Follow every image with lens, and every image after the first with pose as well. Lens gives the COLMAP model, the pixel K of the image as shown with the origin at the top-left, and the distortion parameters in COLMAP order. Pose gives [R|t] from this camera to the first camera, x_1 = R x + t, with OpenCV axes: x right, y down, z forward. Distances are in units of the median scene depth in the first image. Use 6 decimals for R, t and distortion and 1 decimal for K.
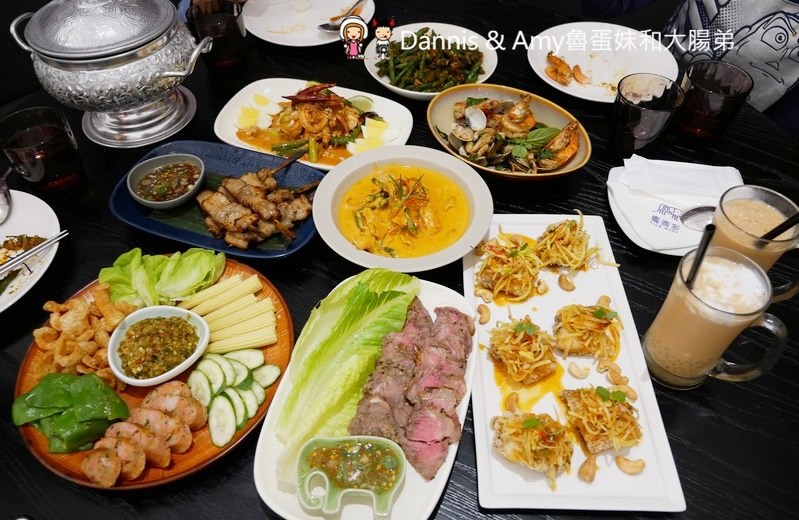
lens RADIAL K [[603.6, 0, 399.5], [0, 603.6, 260.0], [0, 0, 1]] dist [-0.007453, 0.000093]
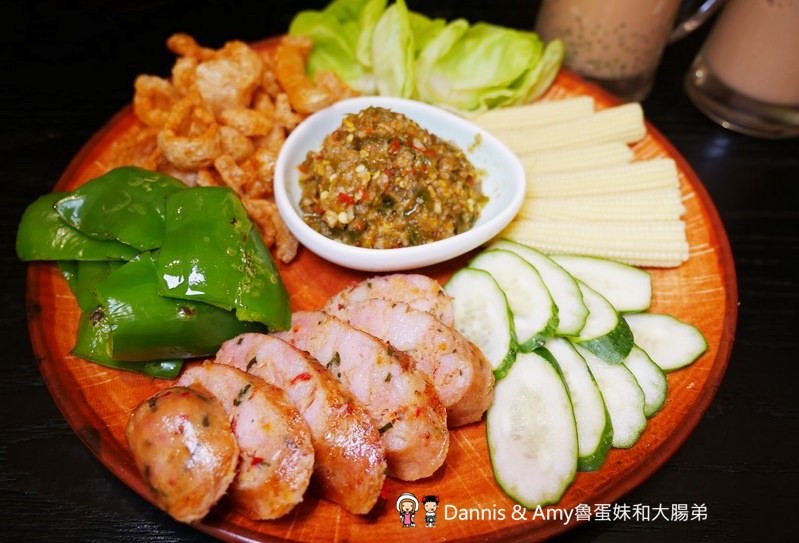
lens RADIAL K [[601.4, 0, 399.5], [0, 601.4, 271.5], [0, 0, 1]] dist [-0.002224, -0.004136]
pose [[0.937895, 0.294979, -0.182595, -0.305168], [-0.290348, 0.955495, 0.052223, 0.174621], [0.189874, 0.004036, 0.981800, 0.607361]]
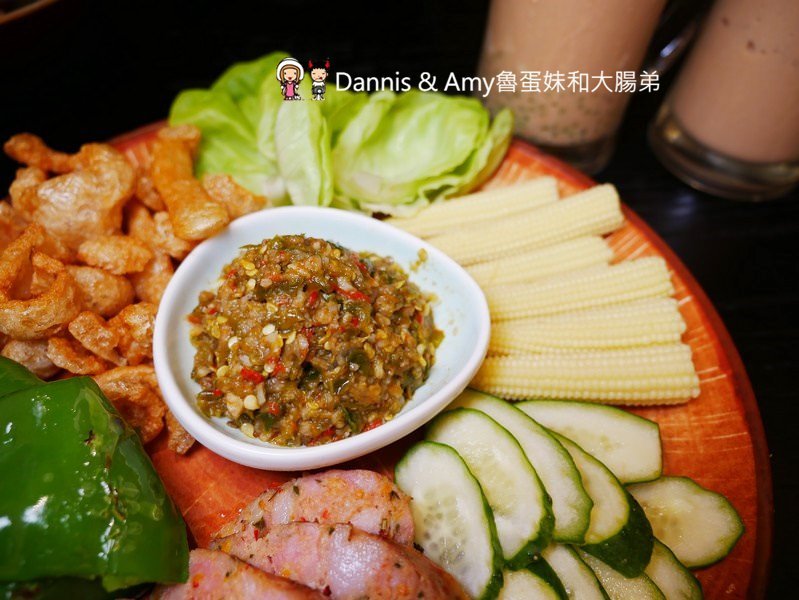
lens RADIAL K [[604.2, 0, 399.5], [0, 604.2, 300.0], [0, 0, 1]] dist [-0.009754, -0.000263]
pose [[0.973585, 0.208022, -0.094119, -0.333391], [-0.204130, 0.977699, 0.049353, 0.103230], [0.102286, -0.028837, 0.994337, 0.700540]]
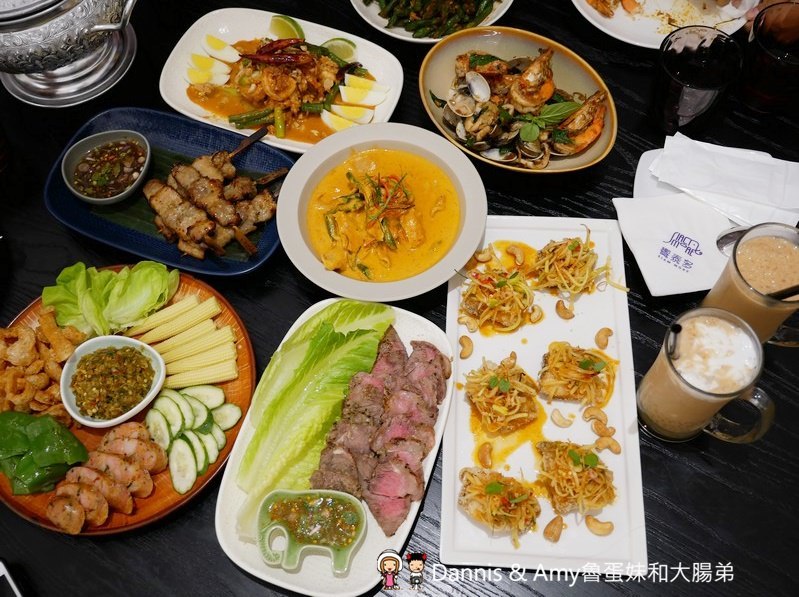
lens RADIAL K [[844.6, 0, 399.5], [0, 844.6, 298.5], [0, 0, 1]] dist [0.002979, 0.005400]
pose [[0.998424, 0.022165, -0.051556, 0.111761], [-0.008434, 0.967526, 0.252629, -0.318452], [0.055481, -0.251796, 0.966189, -0.215322]]
